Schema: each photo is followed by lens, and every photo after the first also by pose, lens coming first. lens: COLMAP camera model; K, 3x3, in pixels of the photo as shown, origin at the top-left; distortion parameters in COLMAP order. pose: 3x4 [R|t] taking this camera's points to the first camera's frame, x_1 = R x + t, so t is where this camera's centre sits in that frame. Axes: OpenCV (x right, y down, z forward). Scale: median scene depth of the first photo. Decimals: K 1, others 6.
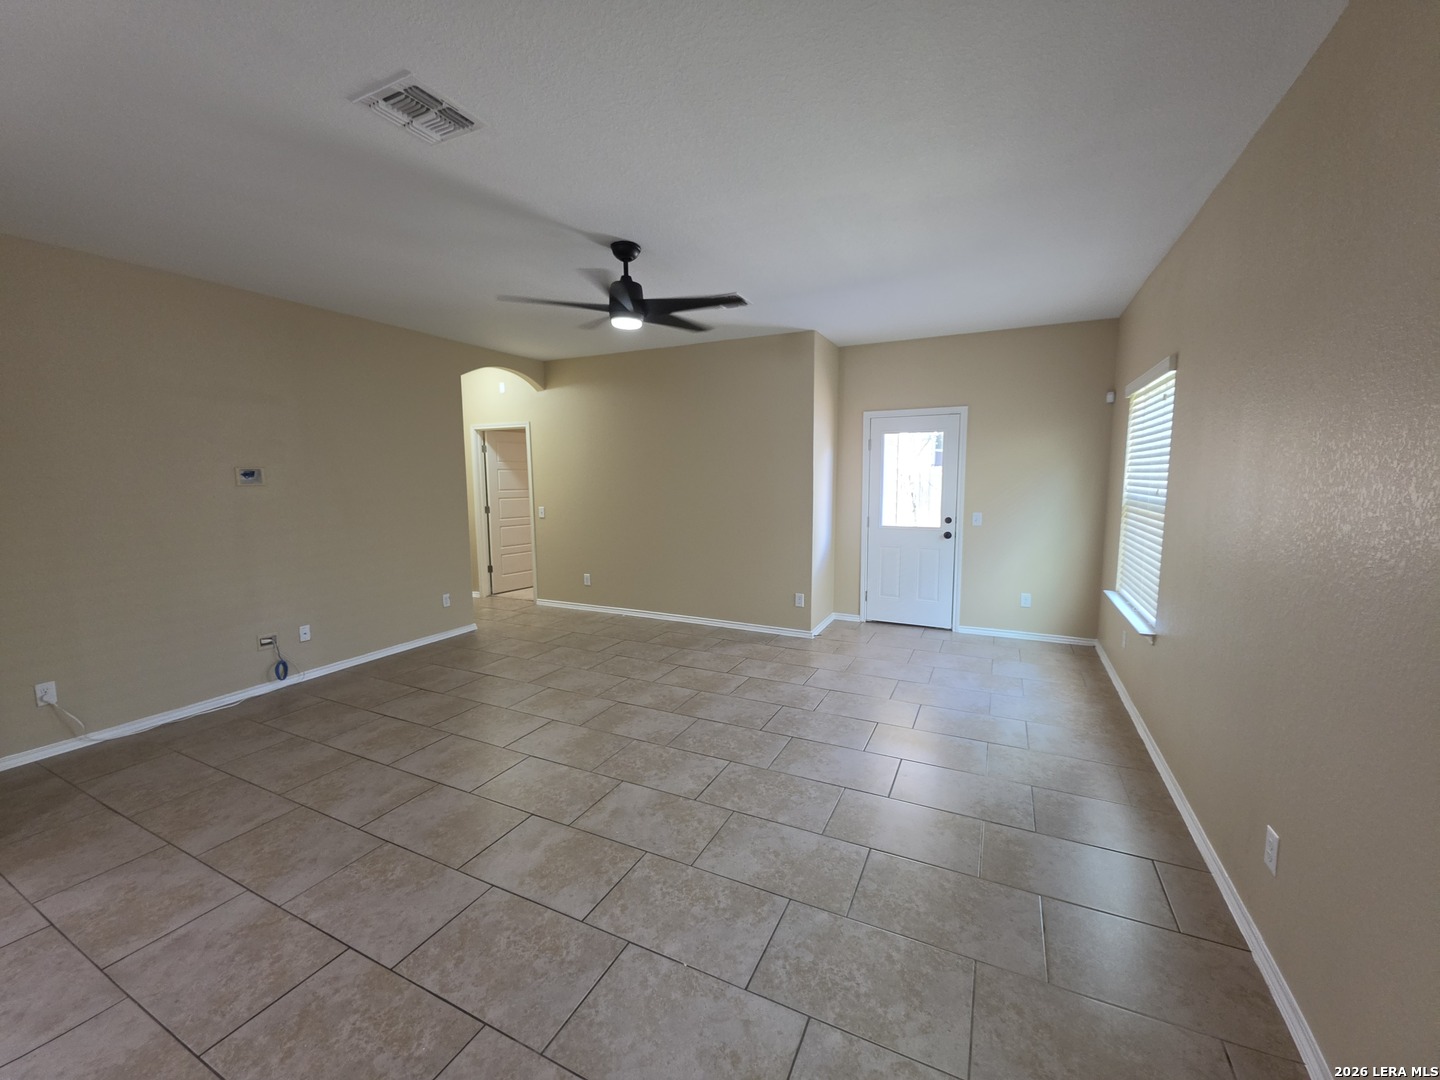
lens RADIAL K [[577.7, 0, 720.0], [0, 577.7, 540.0], [0, 0, 1]] dist [0.000910, 0.000285]
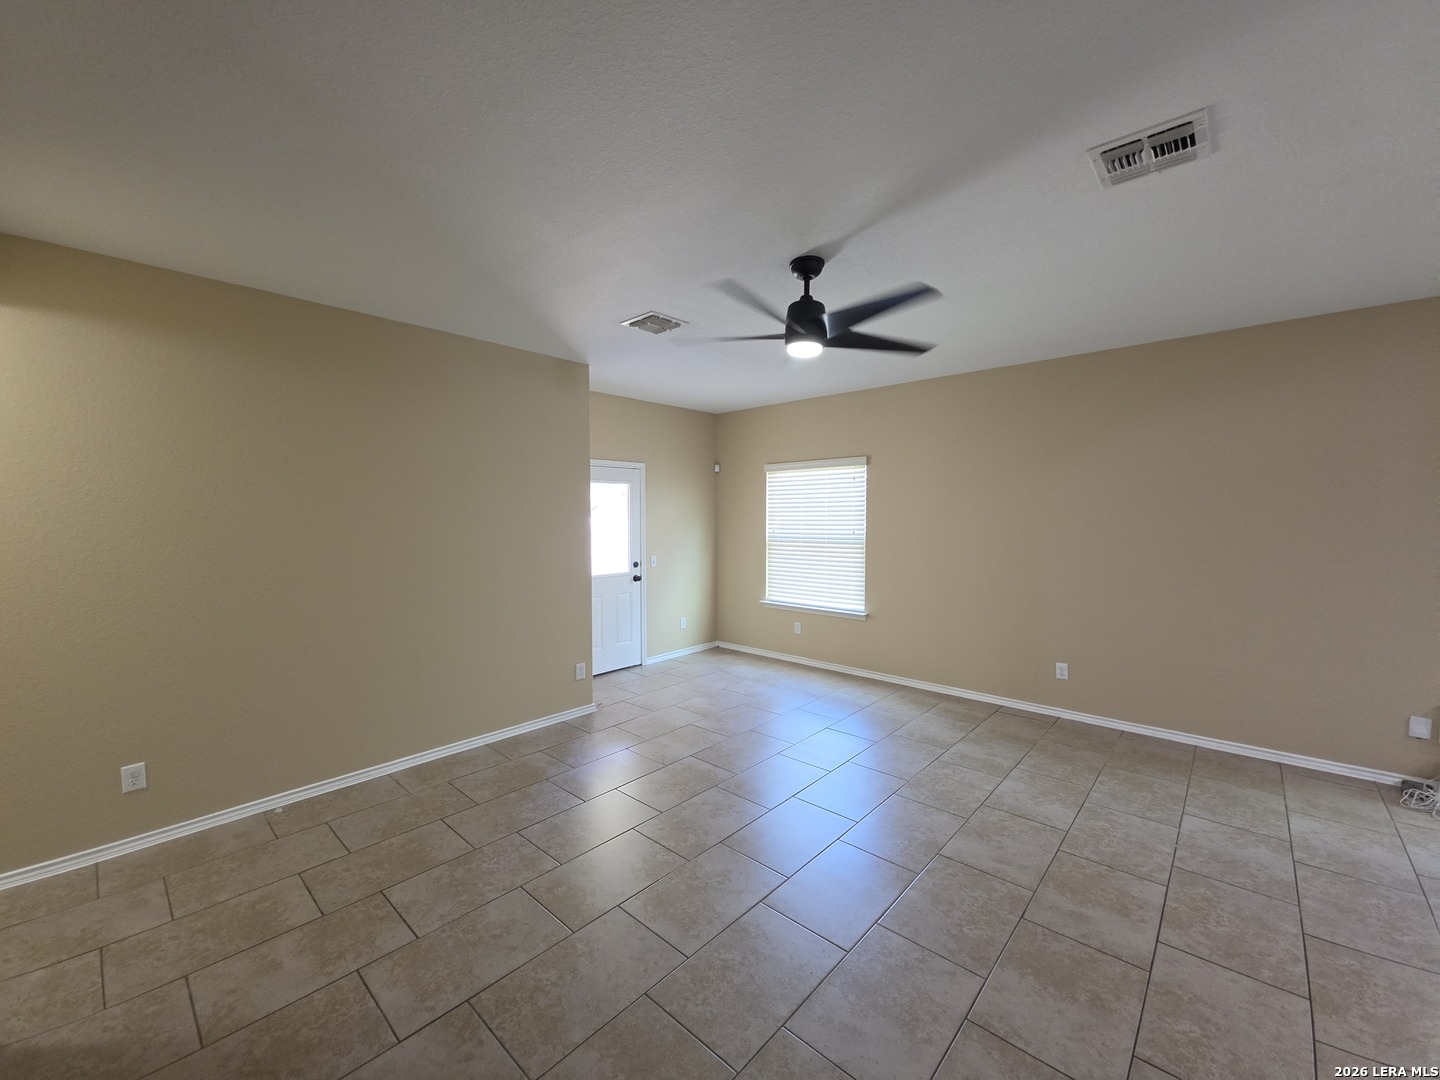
lens RADIAL K [[572.6, 0, 720.0], [0, 572.6, 540.0], [0, 0, 1]] dist [0.009075, -0.006924]
pose [[0.281131, -0.037617, 0.958932, -1.019369], [0.111236, 0.993774, 0.006372, -0.118566], [-0.953201, 0.104876, 0.283565, 0.913022]]
